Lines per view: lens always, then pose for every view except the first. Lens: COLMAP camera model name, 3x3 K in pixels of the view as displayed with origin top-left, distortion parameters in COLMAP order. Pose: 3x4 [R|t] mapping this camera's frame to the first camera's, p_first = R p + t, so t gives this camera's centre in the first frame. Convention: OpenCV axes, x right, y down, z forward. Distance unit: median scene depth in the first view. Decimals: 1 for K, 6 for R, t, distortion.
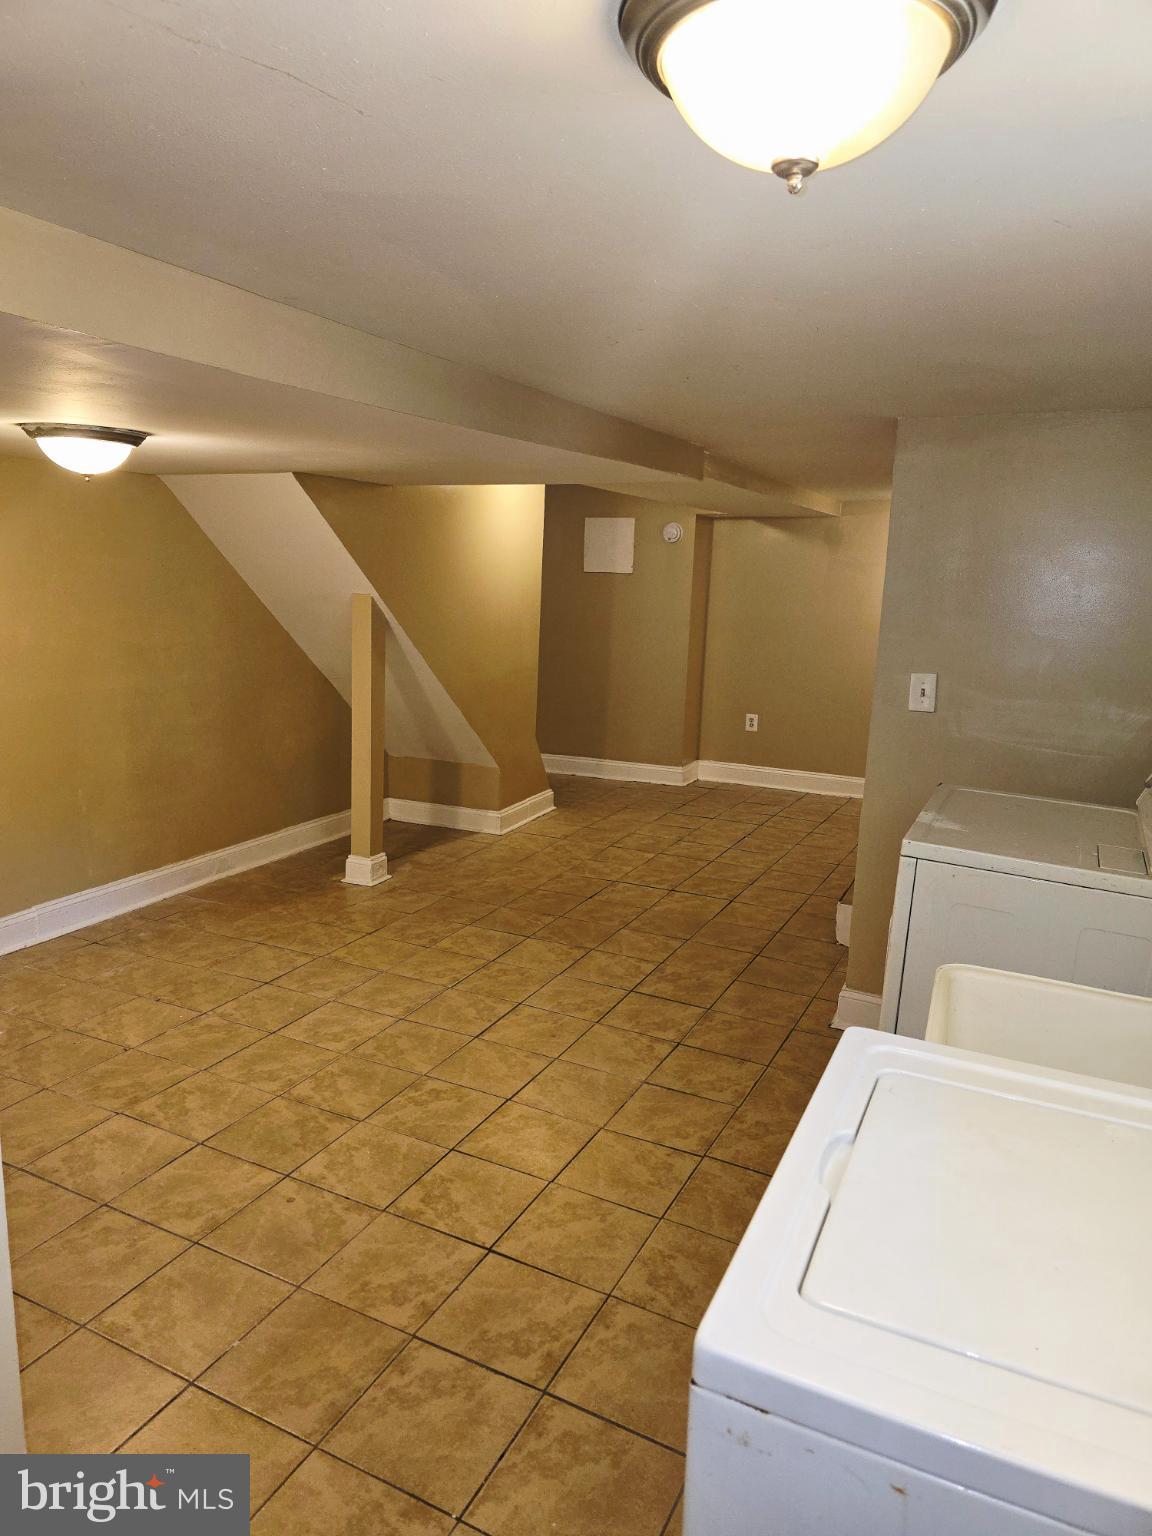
lens RADIAL K [[1020.4, 0, 576.0], [0, 1020.4, 768.0], [0, 0, 1]] dist [-0.001415, -0.000682]
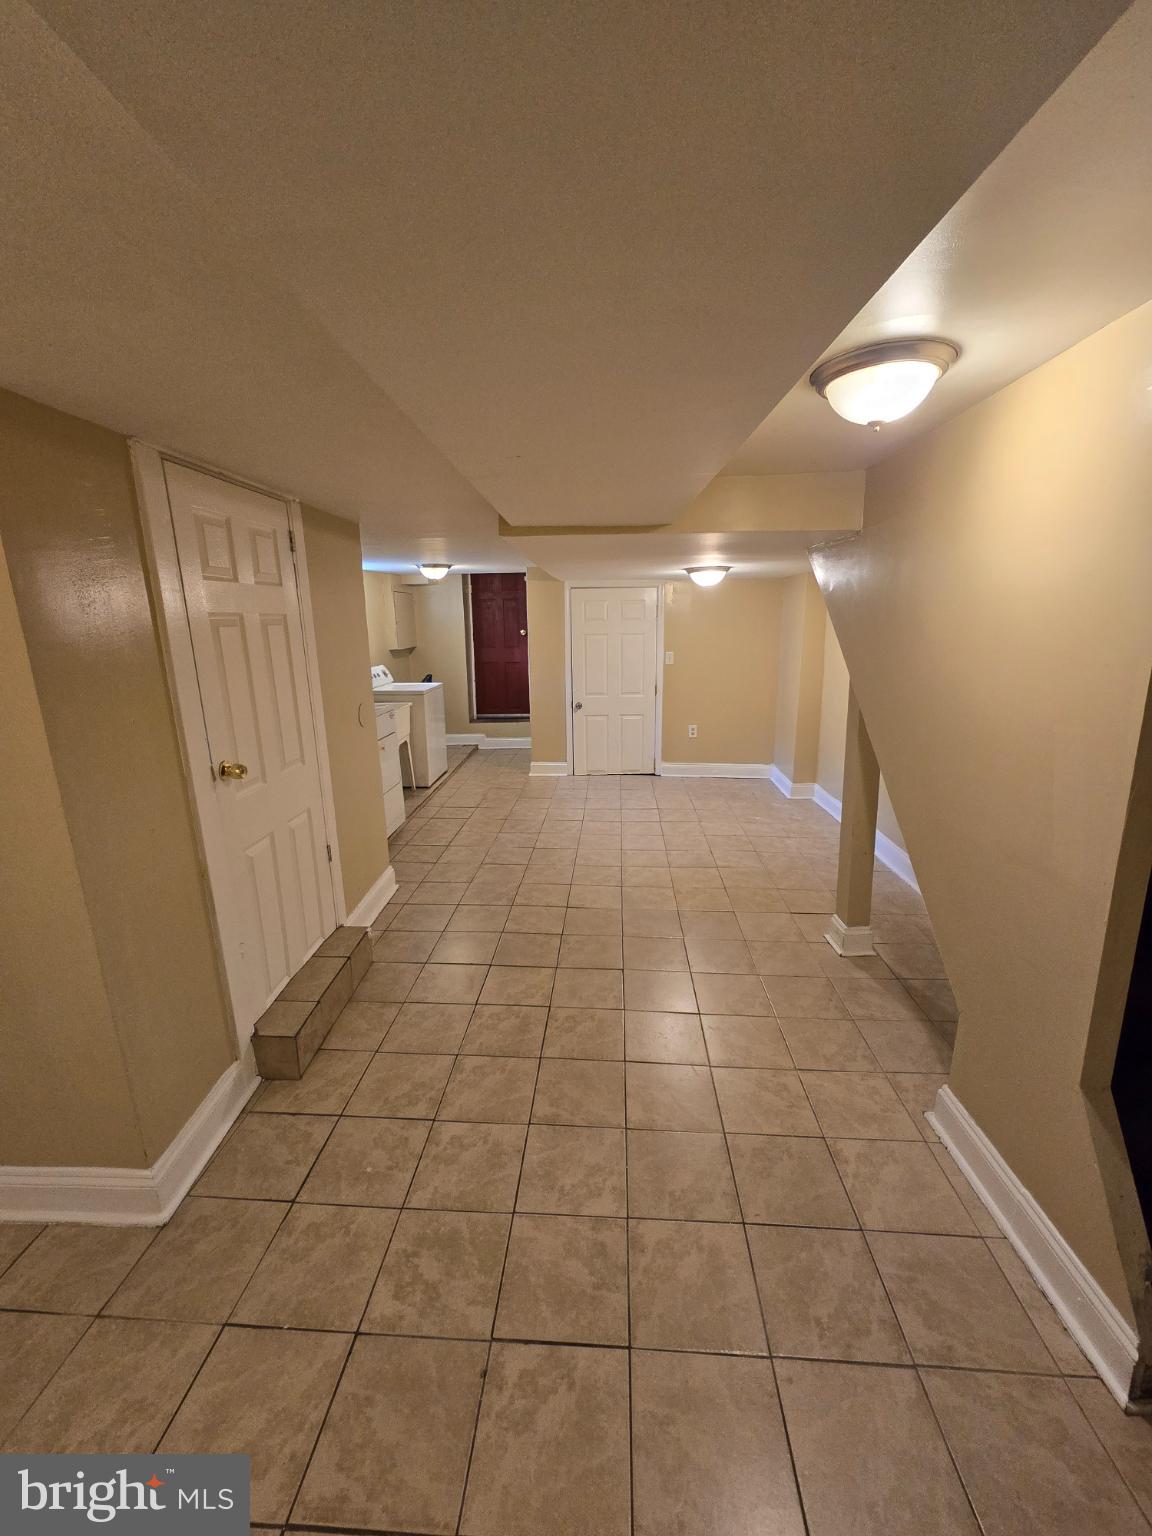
lens RADIAL K [[627.2, 0, 578.5], [0, 627.2, 759.9], [0, 0, 1]] dist [-0.002208, -0.000231]
pose [[-0.919889, 0.064712, -0.386802, 0.301750], [-0.096603, 0.918514, 0.383407, -0.307699], [0.380094, 0.390058, -0.838680, 1.593616]]
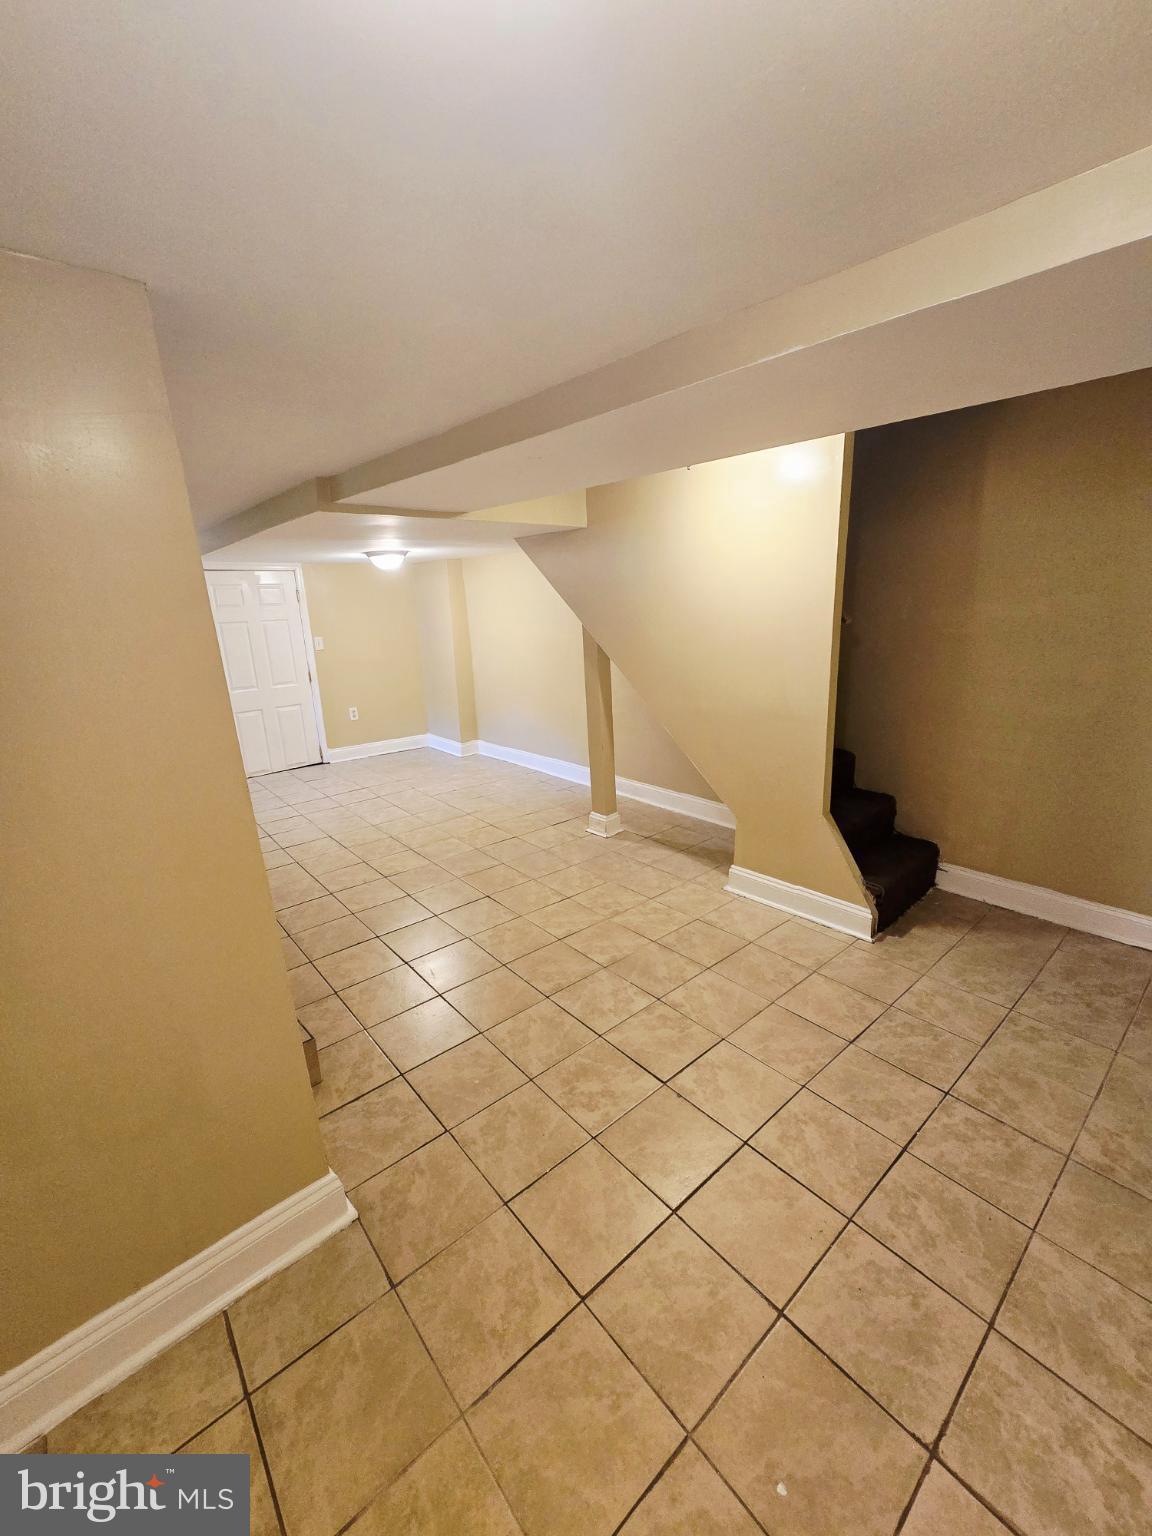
lens RADIAL K [[627.2, 0, 578.5], [0, 627.2, 759.9], [0, 0, 1]] dist [-0.002208, -0.000231]
pose [[-0.394738, 0.215180, -0.893241, 0.626620], [-0.160107, 0.941205, 0.297489, -0.260515], [0.904736, 0.260444, -0.337078, 1.459768]]
